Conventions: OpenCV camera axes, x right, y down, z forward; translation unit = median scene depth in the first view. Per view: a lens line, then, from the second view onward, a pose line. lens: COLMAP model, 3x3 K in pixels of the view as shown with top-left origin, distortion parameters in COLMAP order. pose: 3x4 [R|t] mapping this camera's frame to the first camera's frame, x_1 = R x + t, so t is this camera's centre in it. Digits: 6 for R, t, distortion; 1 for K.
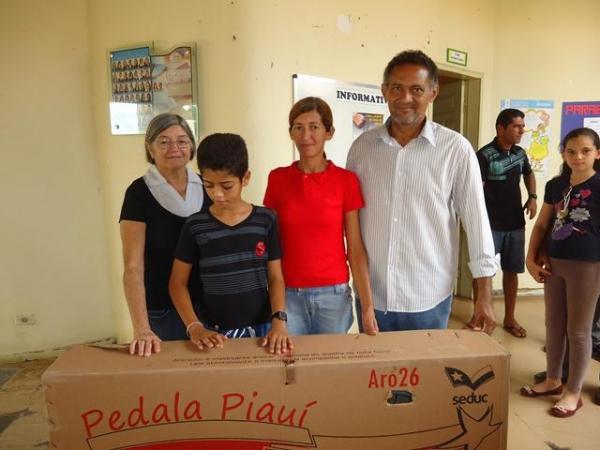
lens RADIAL K [[442.7, 0, 303.3], [0, 442.7, 214.8], [0, 0, 1]] dist [0.004415, -0.001192]
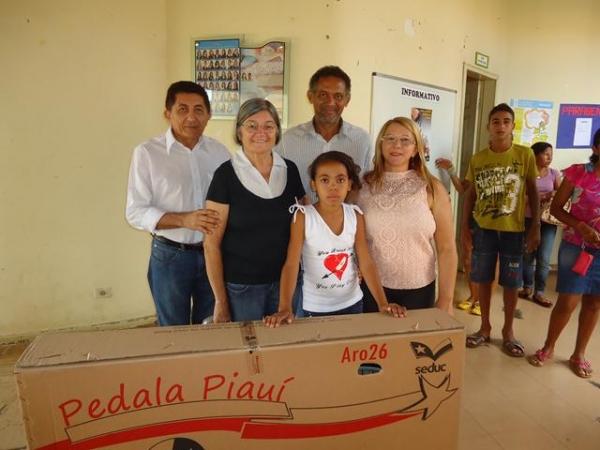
lens RADIAL K [[446.6, 0, 300.2], [0, 446.6, 211.7], [0, 0, 1]] dist [0.033150, -0.031474]
pose [[0.992230, 0.012118, 0.123826, -0.315314], [-0.014408, 0.999741, 0.017614, 0.020369], [-0.123580, -0.019262, 0.992148, -0.109340]]
